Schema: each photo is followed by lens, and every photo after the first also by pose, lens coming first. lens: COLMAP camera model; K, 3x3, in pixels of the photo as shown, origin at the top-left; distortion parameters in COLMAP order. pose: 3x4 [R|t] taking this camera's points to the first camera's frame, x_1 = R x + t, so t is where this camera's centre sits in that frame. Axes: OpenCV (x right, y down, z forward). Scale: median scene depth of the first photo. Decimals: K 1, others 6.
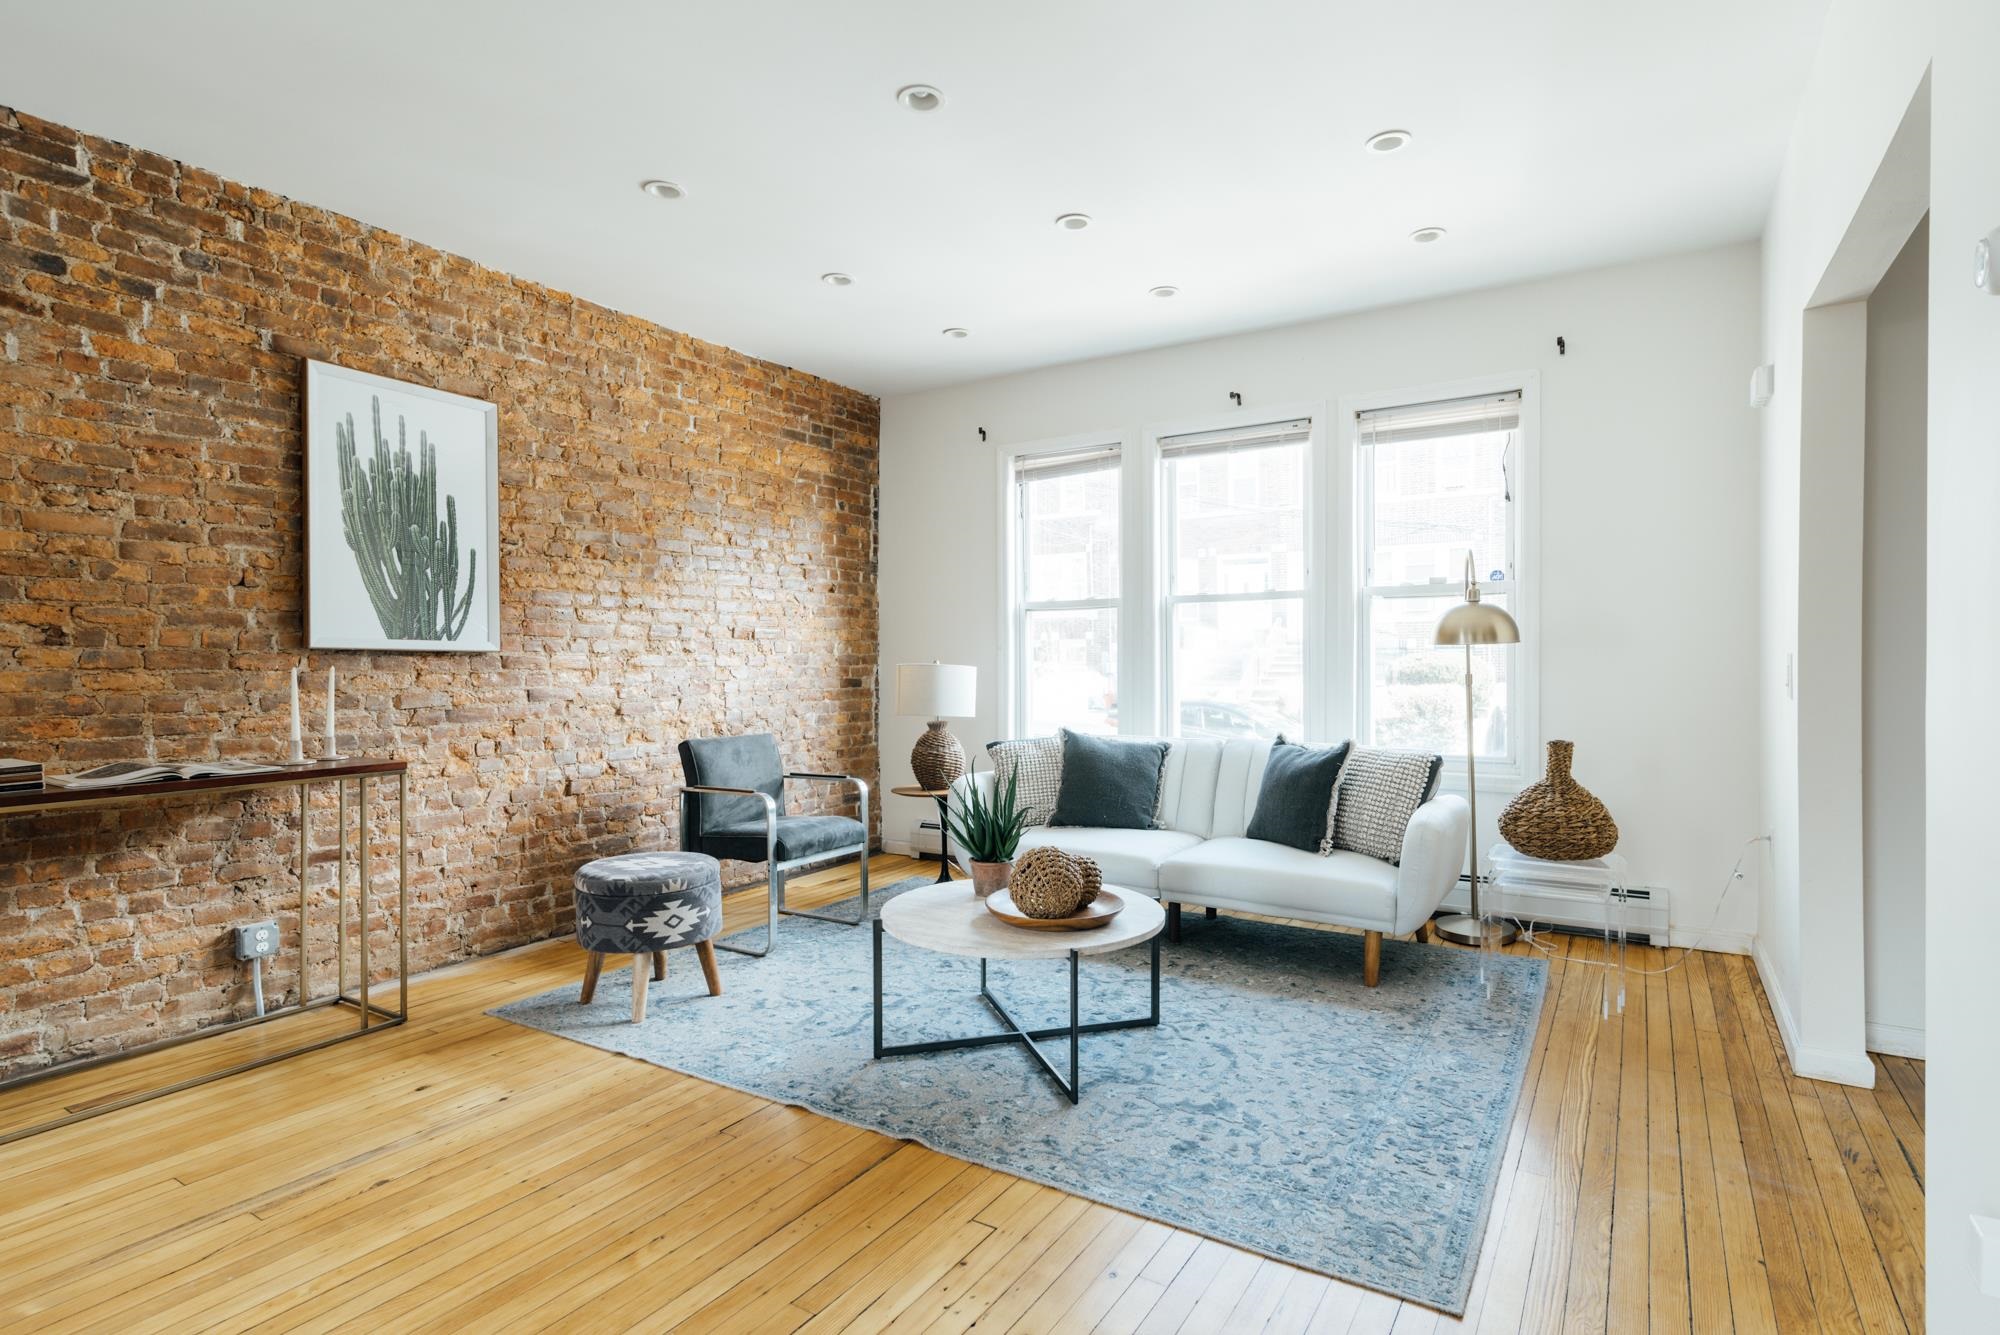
lens RADIAL K [[990.2, 0, 1031.5], [0, 990.2, 672.9], [0, 0, 1]] dist [0.004635, -0.000704]
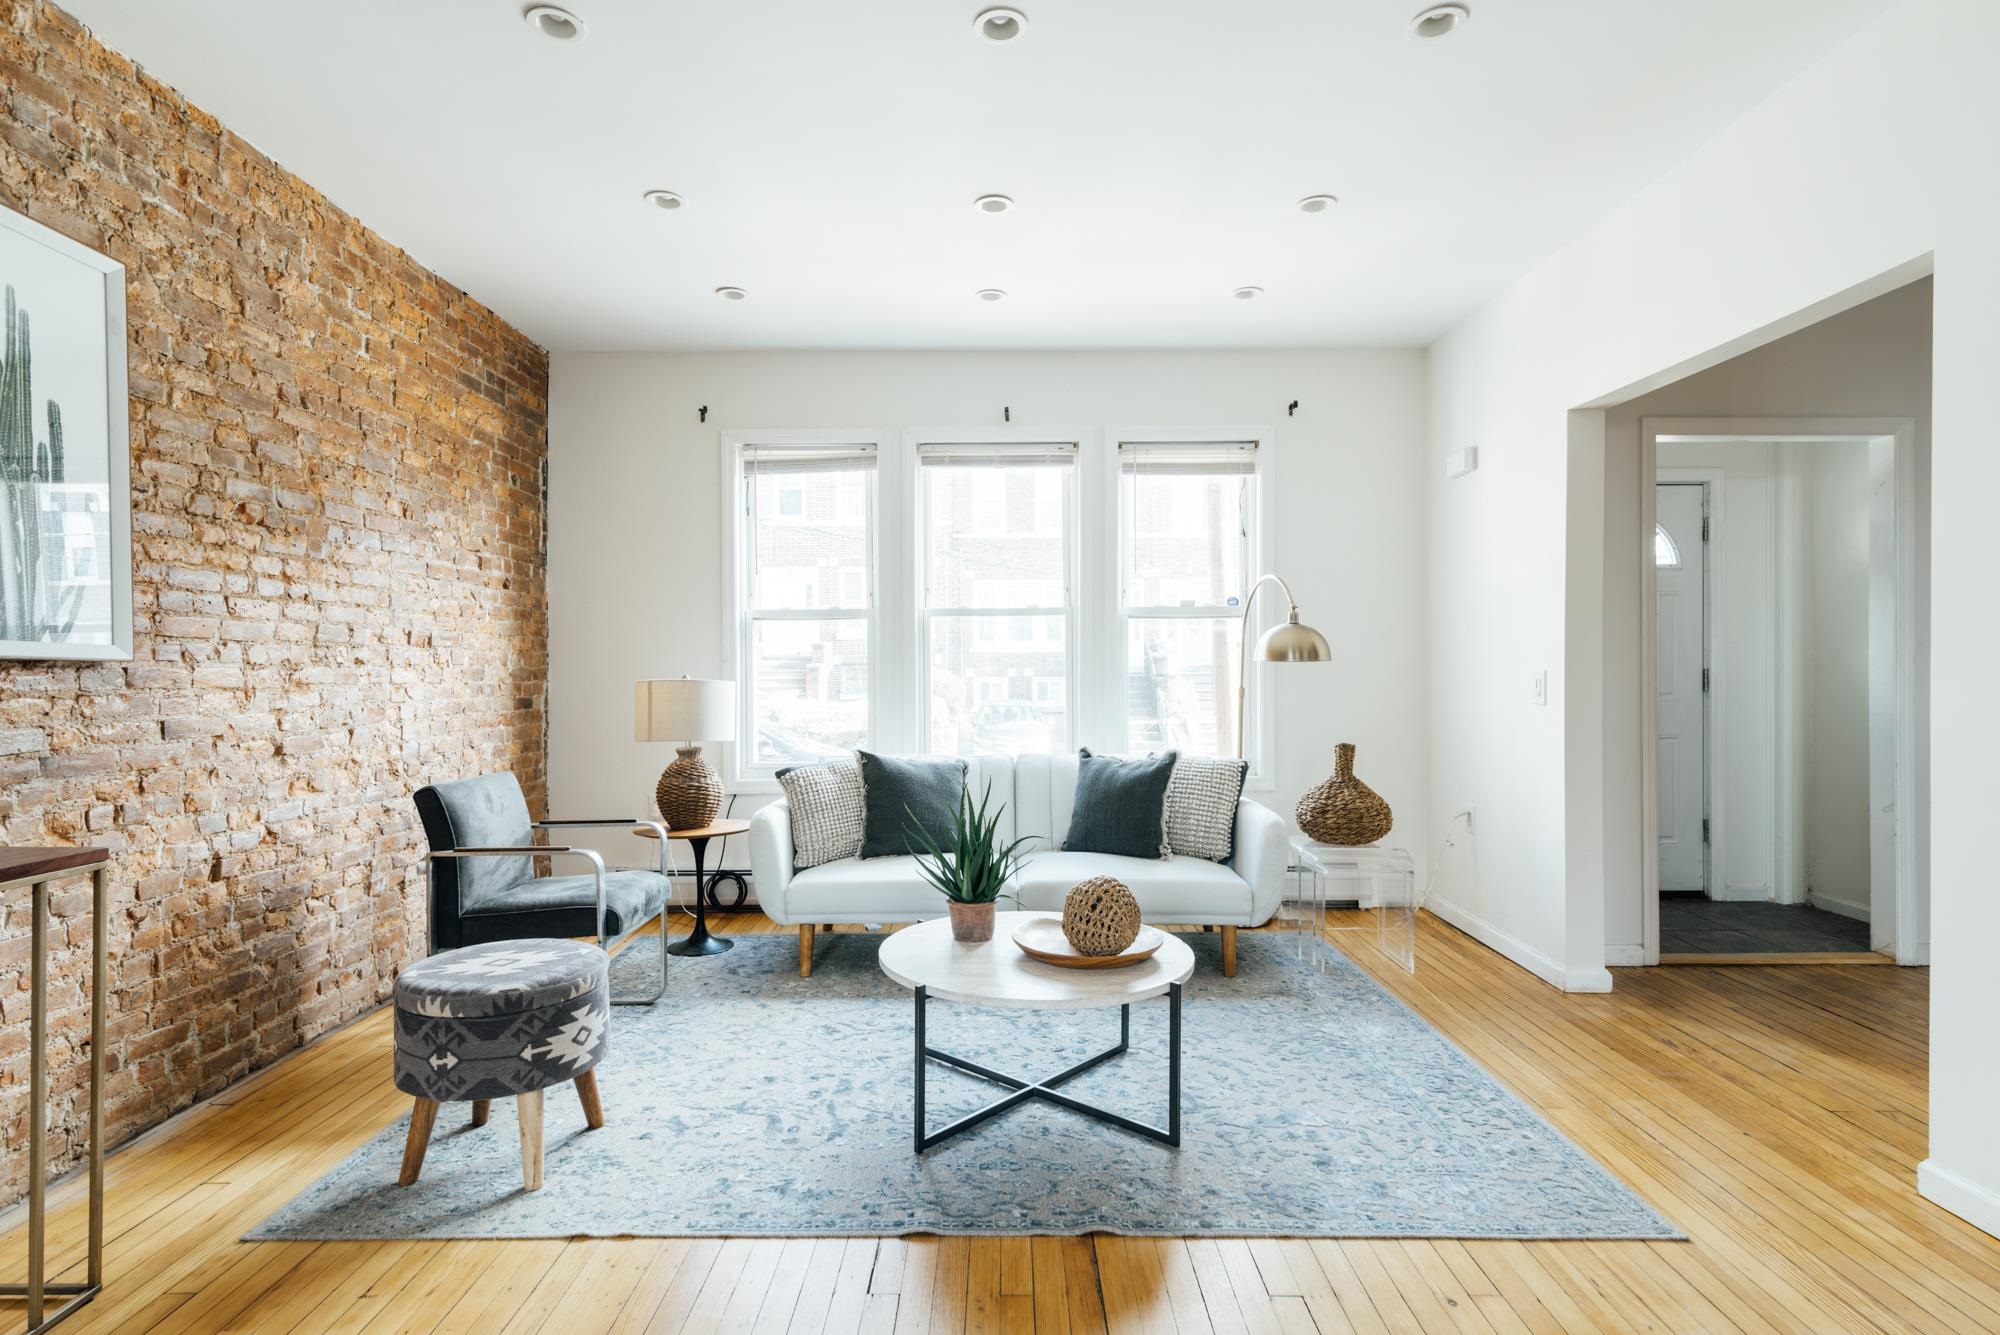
lens RADIAL K [[990.2, 0, 1000.5], [0, 990.2, 681.8], [0, 0, 1]] dist [0.004635, -0.000704]
pose [[0.859479, -0.002940, 0.511162, -0.406664], [0.006363, 0.999968, -0.004947, -0.001959], [-0.511131, 0.007505, 0.859470, 0.191736]]
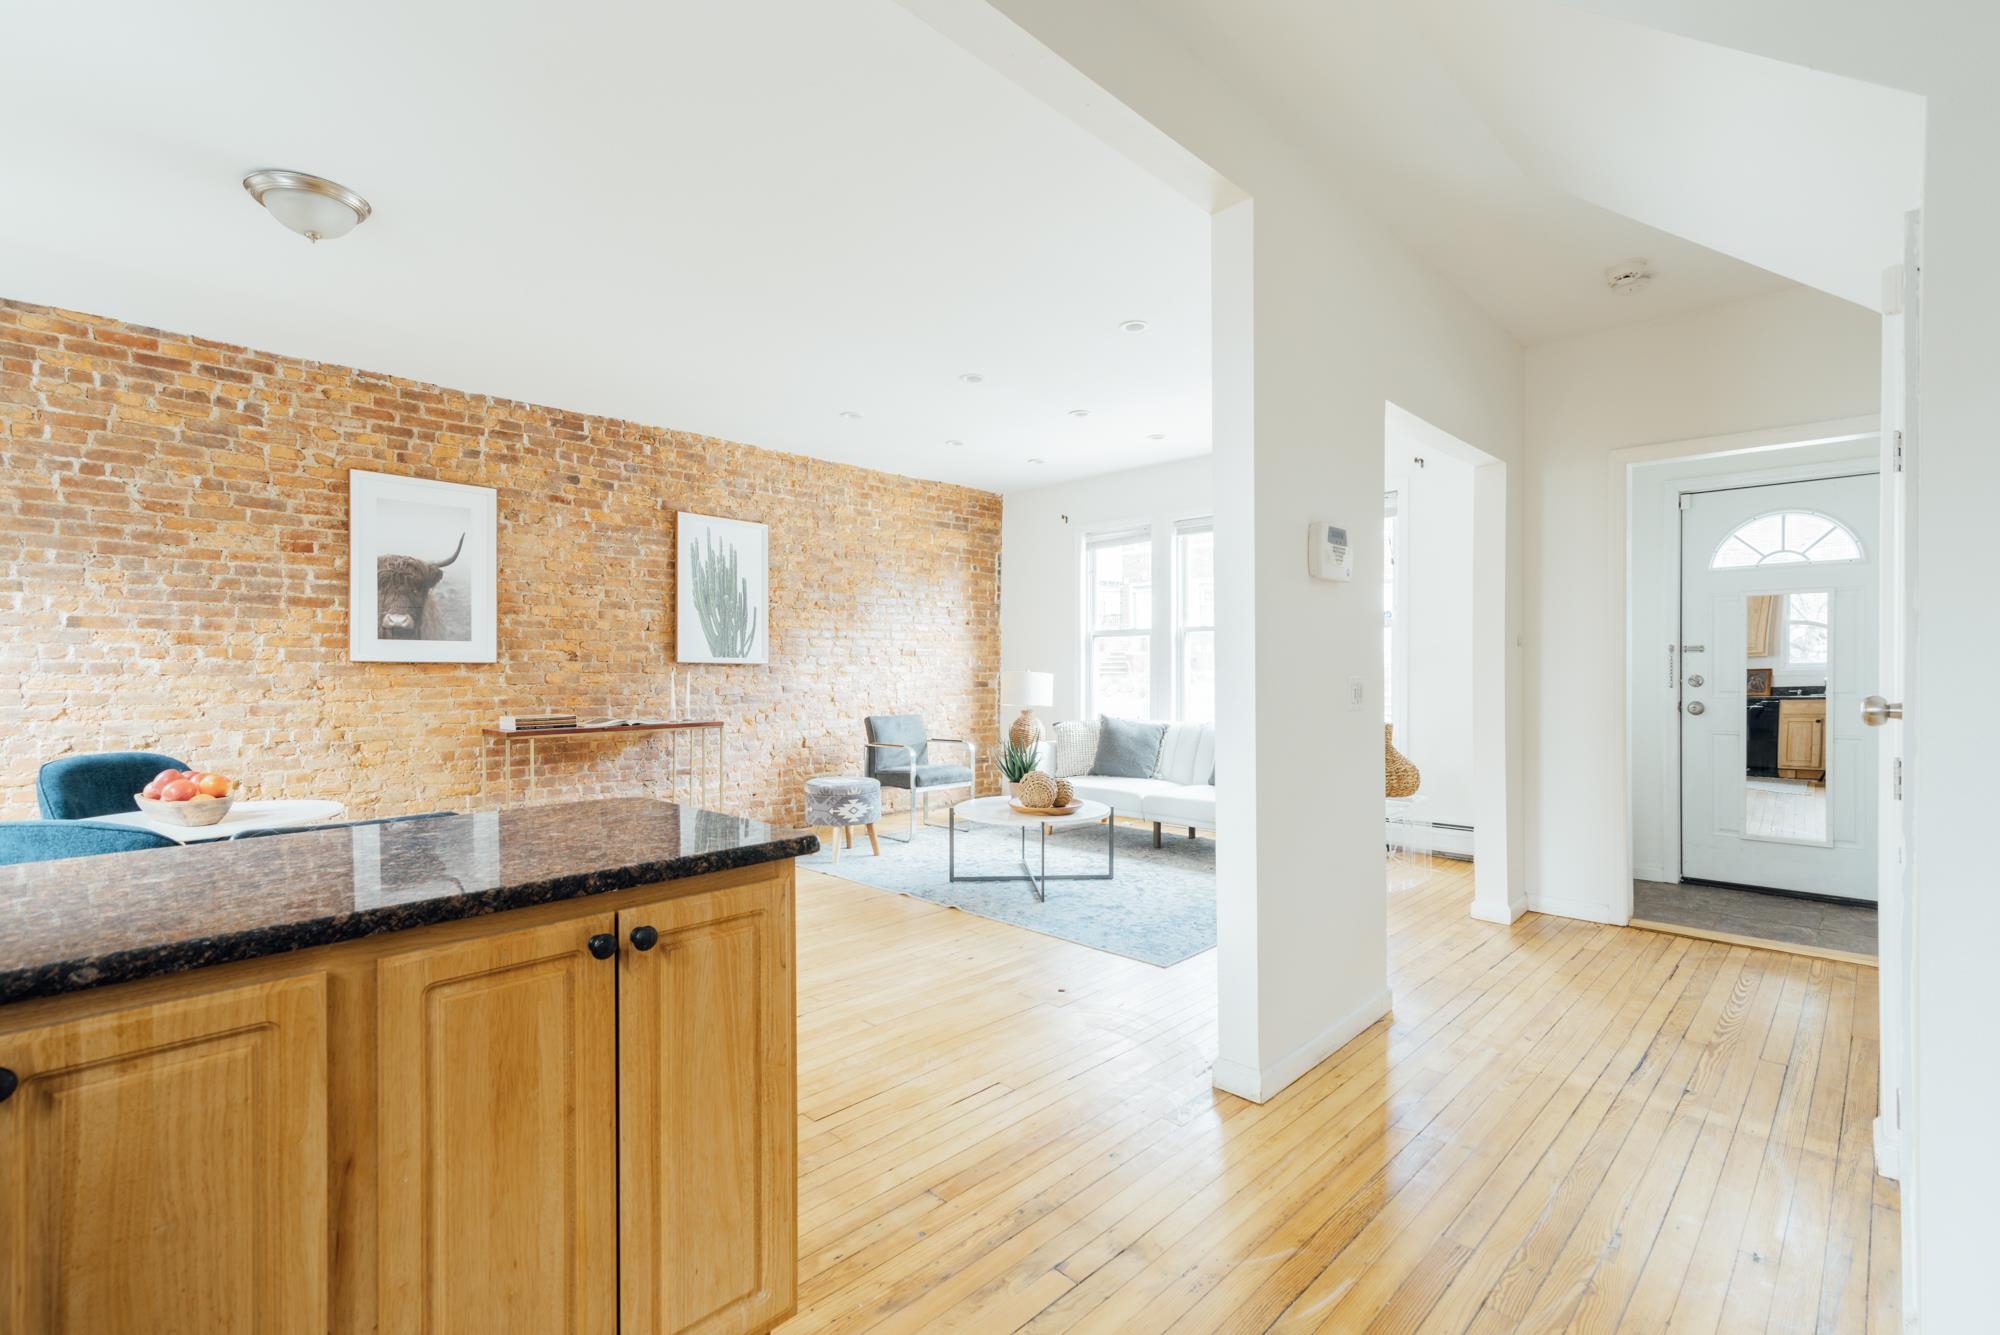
lens RADIAL K [[883.3, 0, 1024.8], [0, 883.3, 673.3], [0, 0, 1]] dist [0.009880, 0.000816]
pose [[0.978624, 0.005204, -0.205593, 0.252223], [-0.006740, 0.999954, -0.006775, 0.003119], [0.205549, 0.008016, 0.978614, -0.480497]]
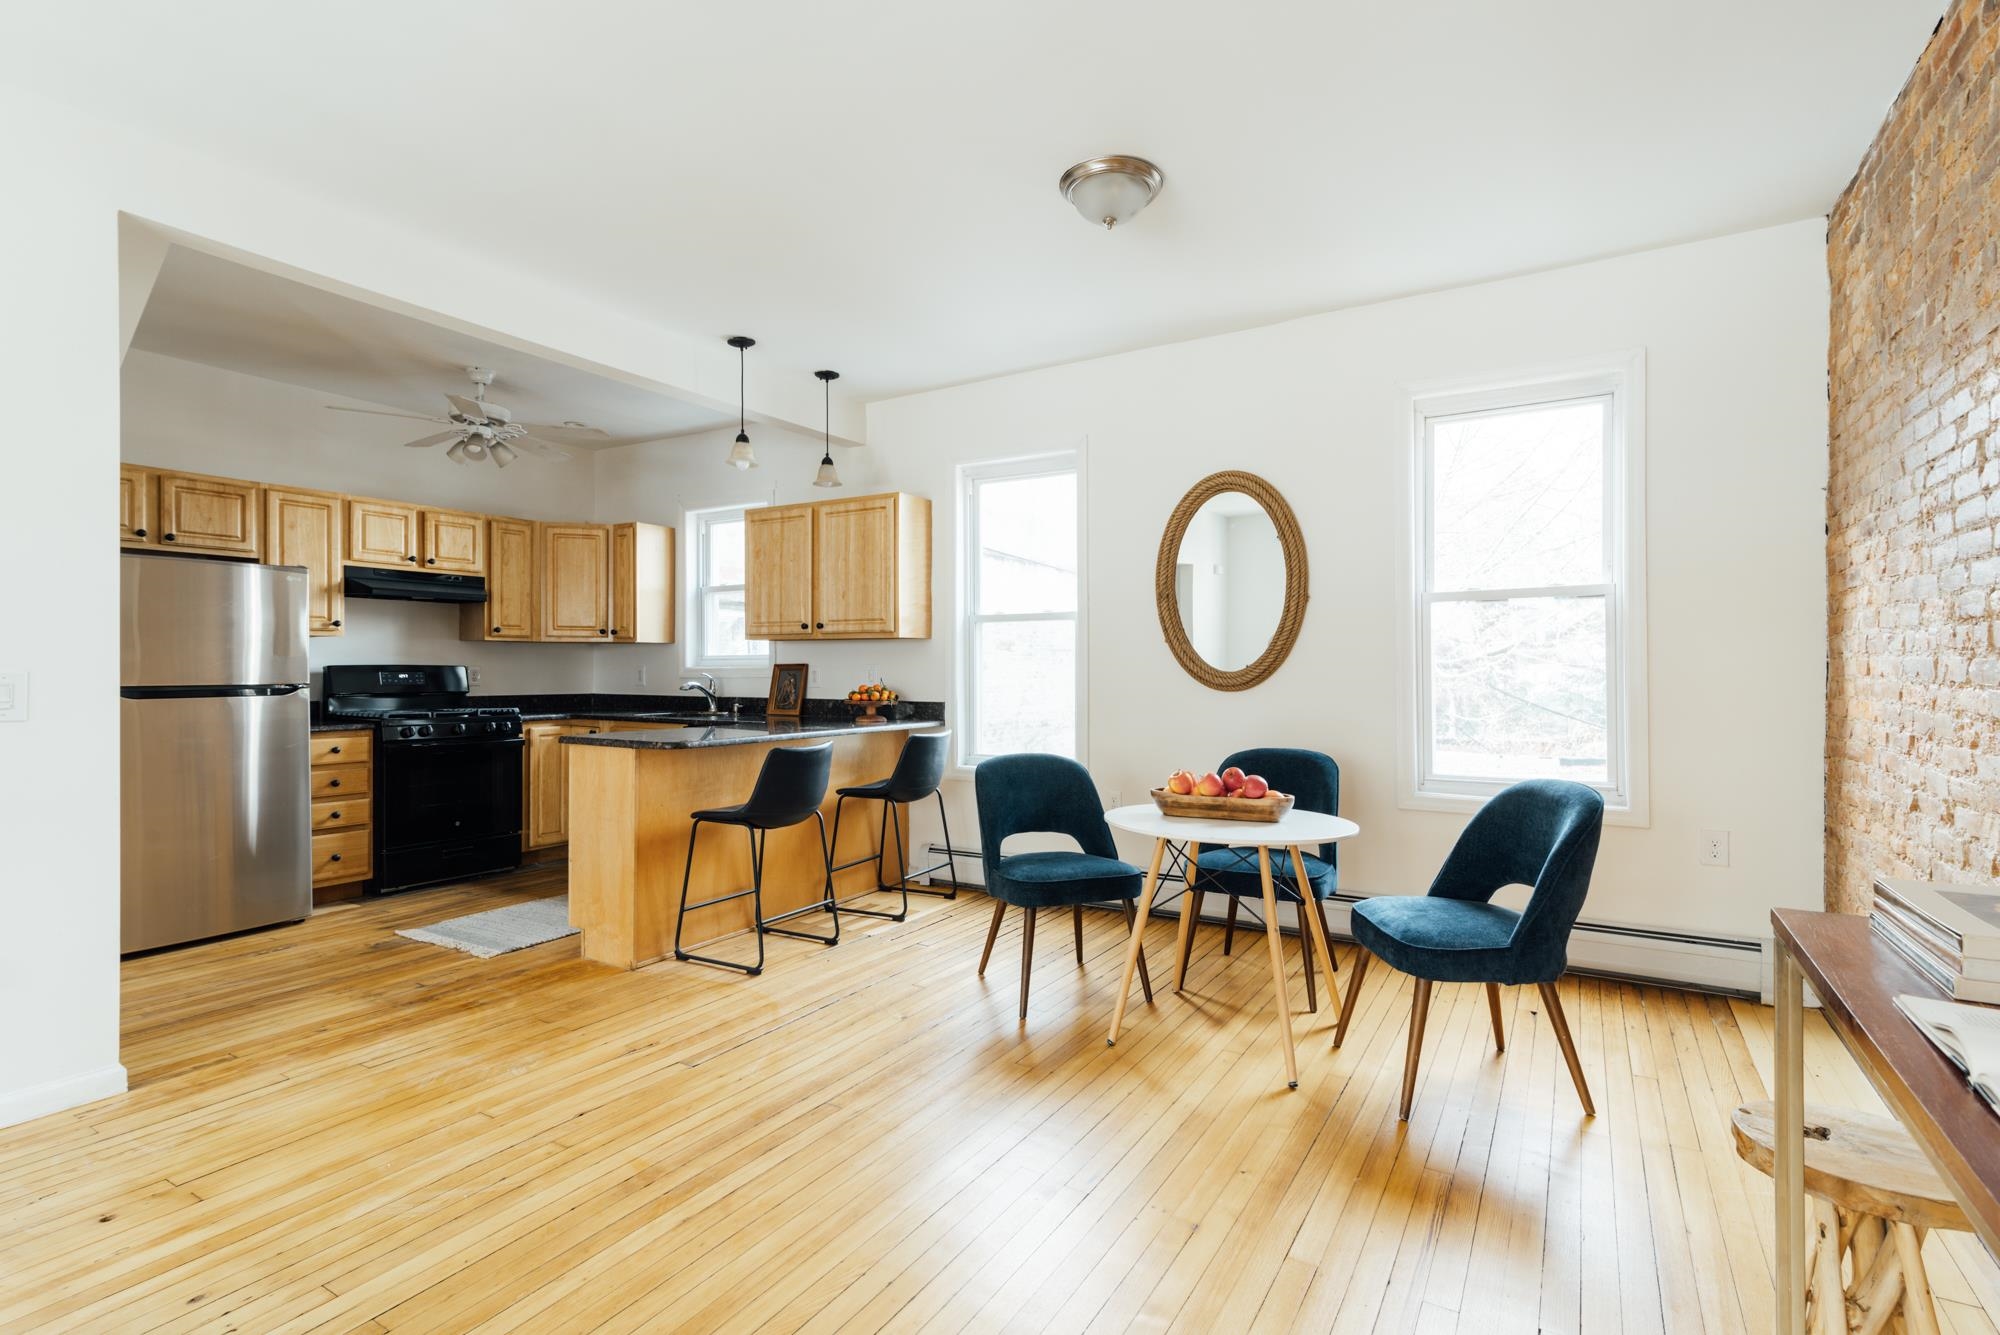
lens RADIAL K [[941.8, 0, 966.1], [0, 941.8, 673.9], [0, 0, 1]] dist [0.009317, -0.000947]
pose [[-0.999496, 0.006521, 0.031076, -0.412473], [0.007197, 0.999739, 0.021691, -0.013368], [-0.030926, 0.021903, -0.999282, 0.931937]]
